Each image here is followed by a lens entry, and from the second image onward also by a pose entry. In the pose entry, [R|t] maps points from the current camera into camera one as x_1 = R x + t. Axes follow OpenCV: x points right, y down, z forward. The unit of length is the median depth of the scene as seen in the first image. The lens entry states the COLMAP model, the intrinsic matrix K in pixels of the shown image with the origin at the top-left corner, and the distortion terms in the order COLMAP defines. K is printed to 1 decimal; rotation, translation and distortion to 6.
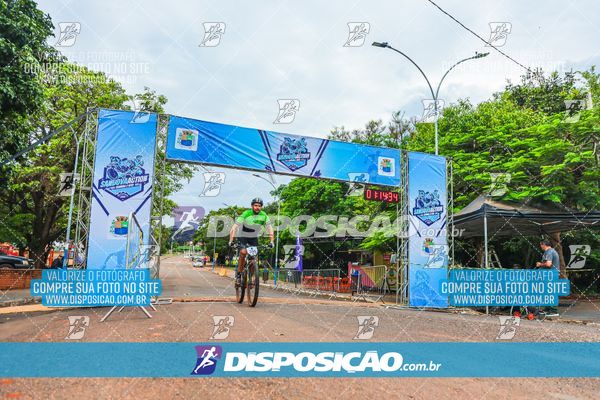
lens RADIAL K [[408.3, 0, 300.4], [0, 408.3, 197.9], [0, 0, 1]] dist [0.027709, 0.003927]
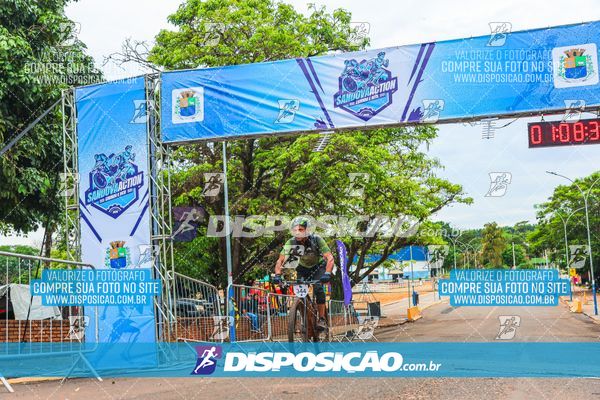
lens RADIAL K [[770.6, 0, 300.7], [0, 770.6, 200.0], [0, 0, 1]] dist [0.038612, 0.006221]
pose [[0.806246, -0.131543, -0.576770, 0.500127], [0.155978, 0.987734, -0.007236, 0.032079], [0.570647, -0.084129, 0.816875, 0.134850]]
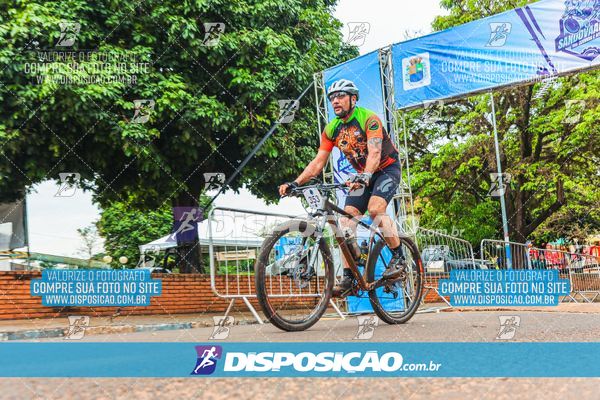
lens RADIAL K [[686.3, 0, 299.4], [0, 686.3, 216.5], [0, 0, 1]] dist [0.024104, 0.000020]
pose [[0.469832, -0.130811, -0.873010, 0.560256], [0.205647, 0.977969, -0.035864, 0.084711], [0.858468, -0.162682, 0.486382, 0.256217]]
